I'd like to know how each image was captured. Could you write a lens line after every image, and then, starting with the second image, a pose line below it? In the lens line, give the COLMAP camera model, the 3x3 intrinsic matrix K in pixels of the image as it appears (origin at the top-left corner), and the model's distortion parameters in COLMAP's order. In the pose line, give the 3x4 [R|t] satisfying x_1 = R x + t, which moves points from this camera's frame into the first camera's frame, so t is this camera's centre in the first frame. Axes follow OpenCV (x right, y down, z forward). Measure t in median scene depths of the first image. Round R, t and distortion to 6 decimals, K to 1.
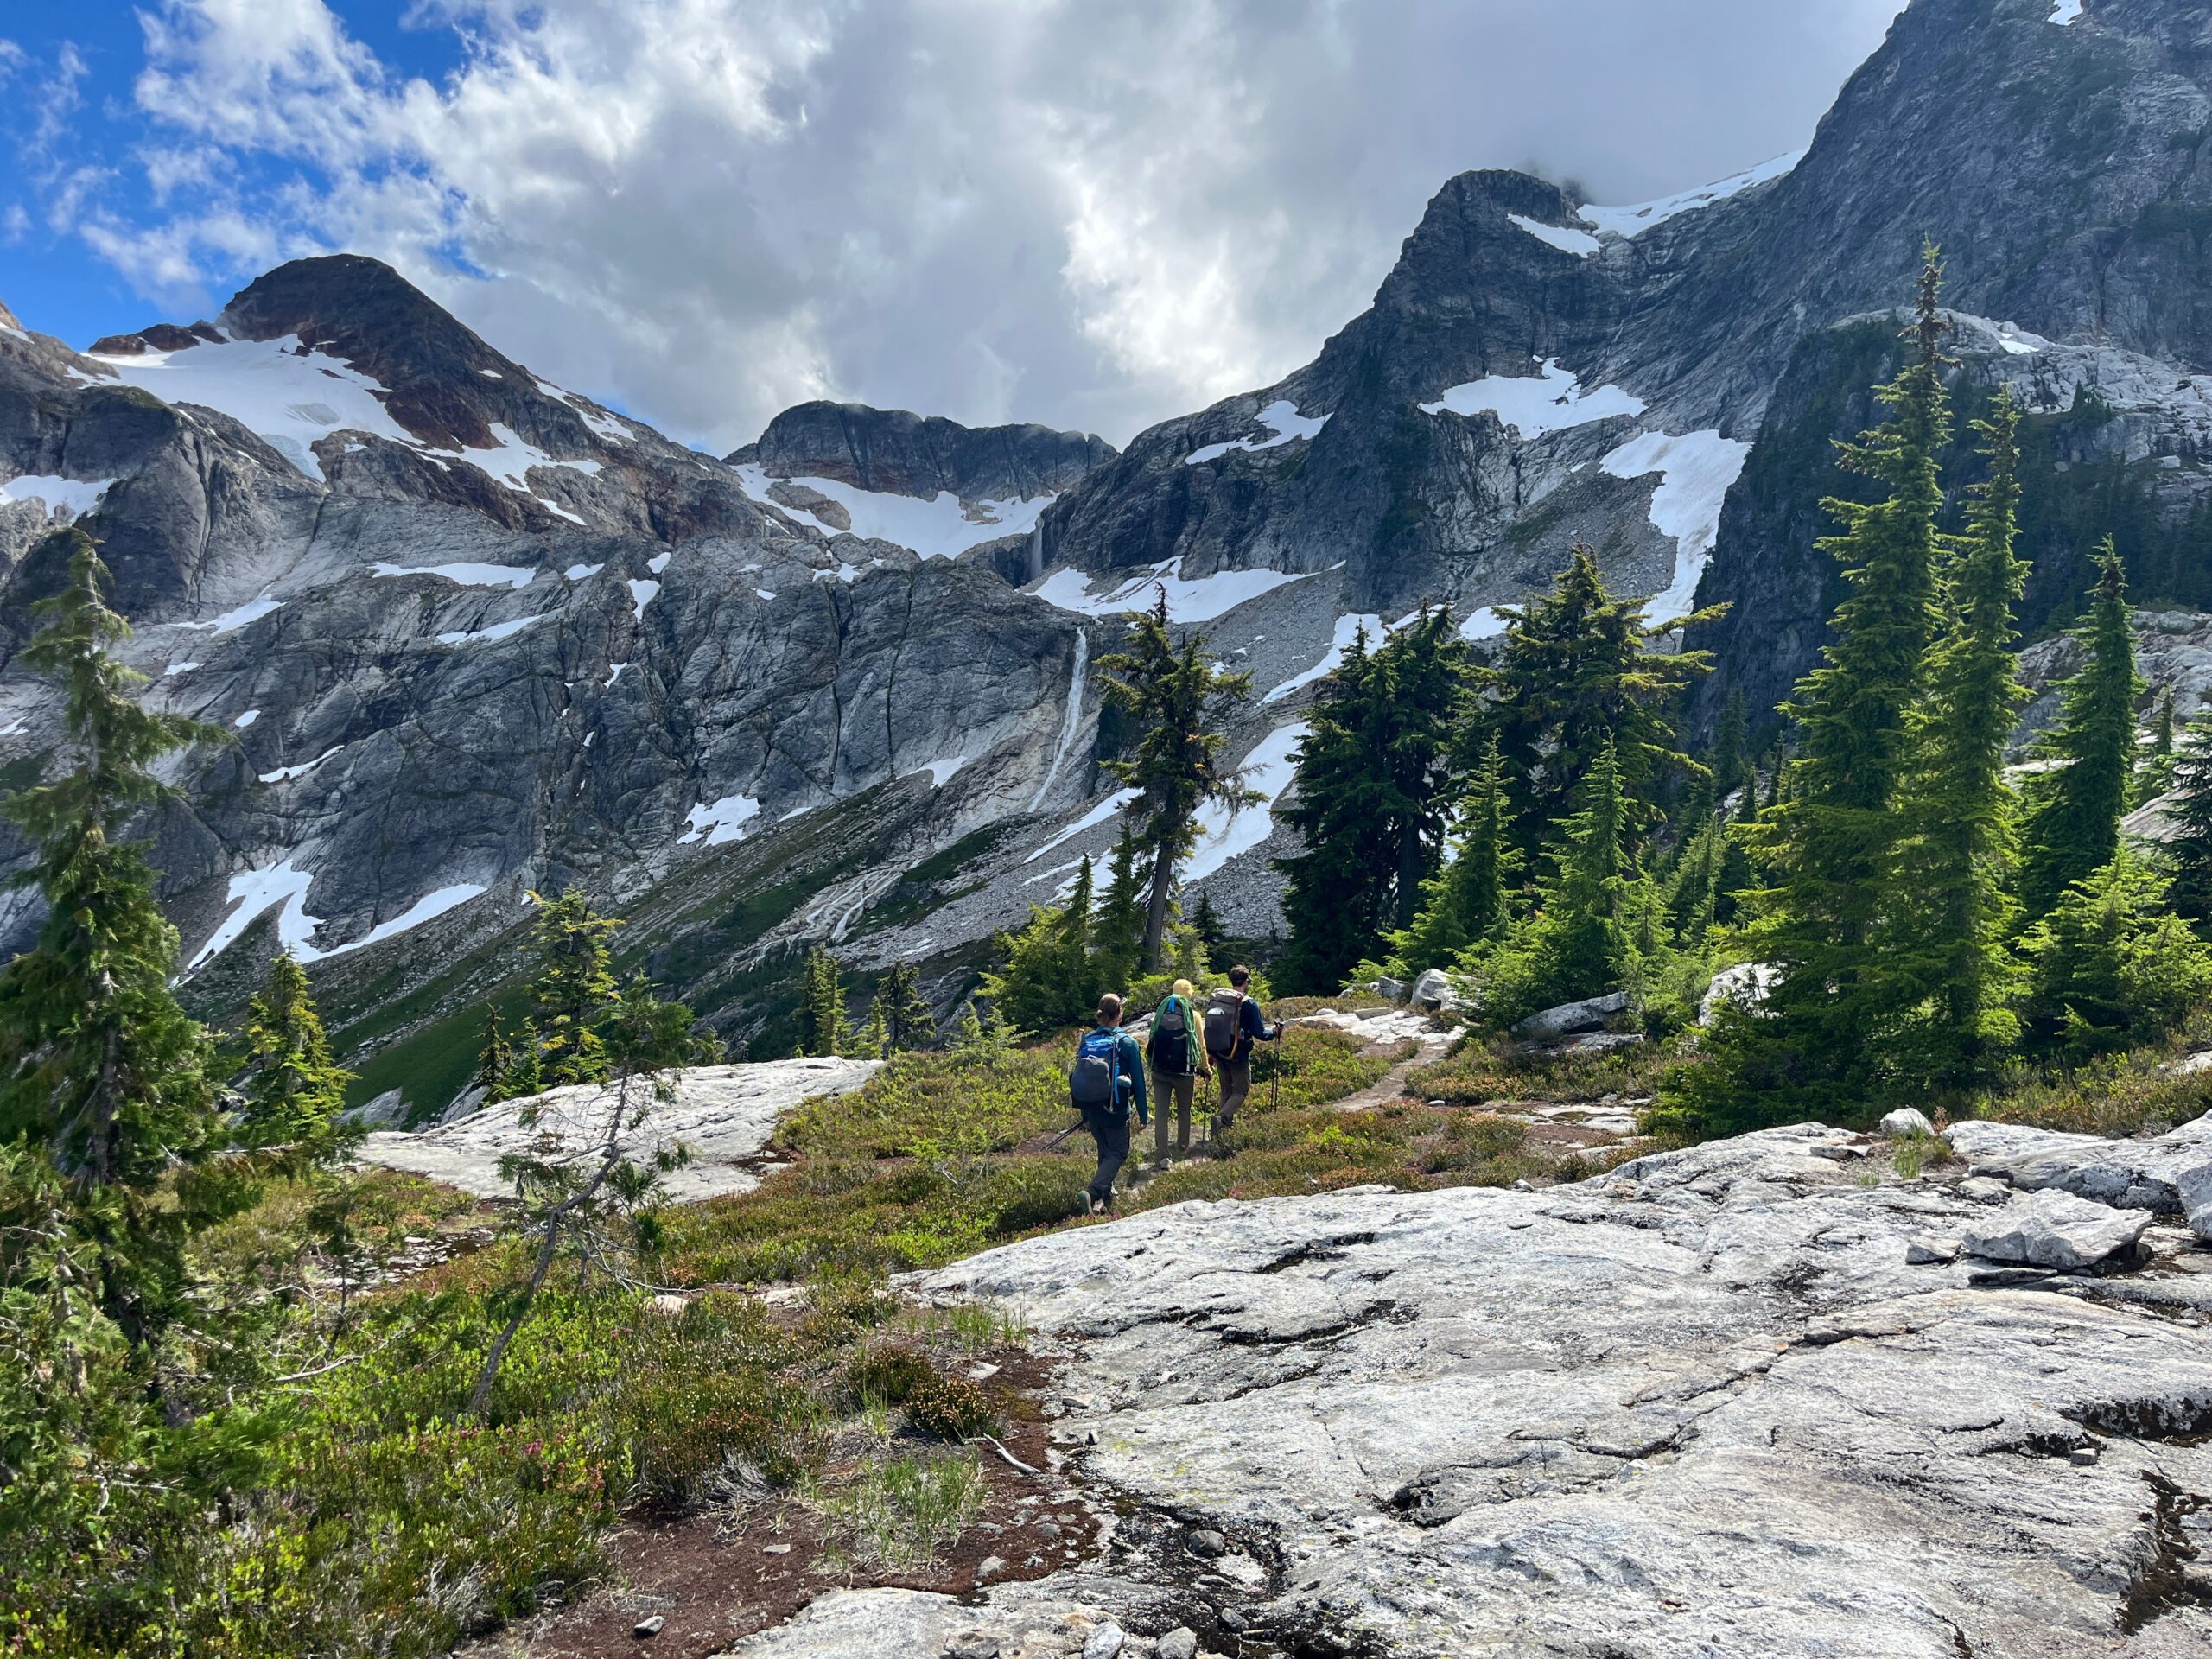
lens RADIAL K [[1688.4, 0, 1085.6], [0, 1688.4, 839.7], [0, 0, 1]] dist [0.051848, -0.058202]
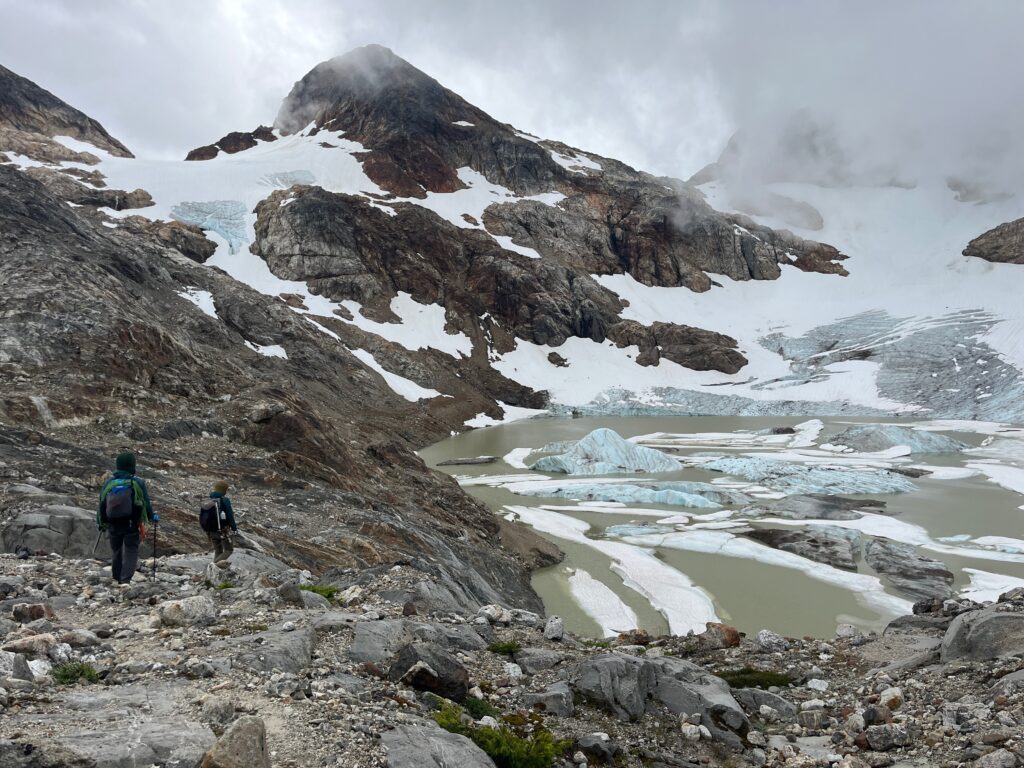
lens RADIAL K [[781.6, 0, 511.1], [0, 781.6, 385.8], [0, 0, 1]] dist [0.051848, -0.058202]
pose [[0.904827, -0.039741, -0.423920, -0.195200], [0.036038, 0.999210, -0.016752, -0.162271], [0.424251, -0.000120, 0.905545, 0.903412]]
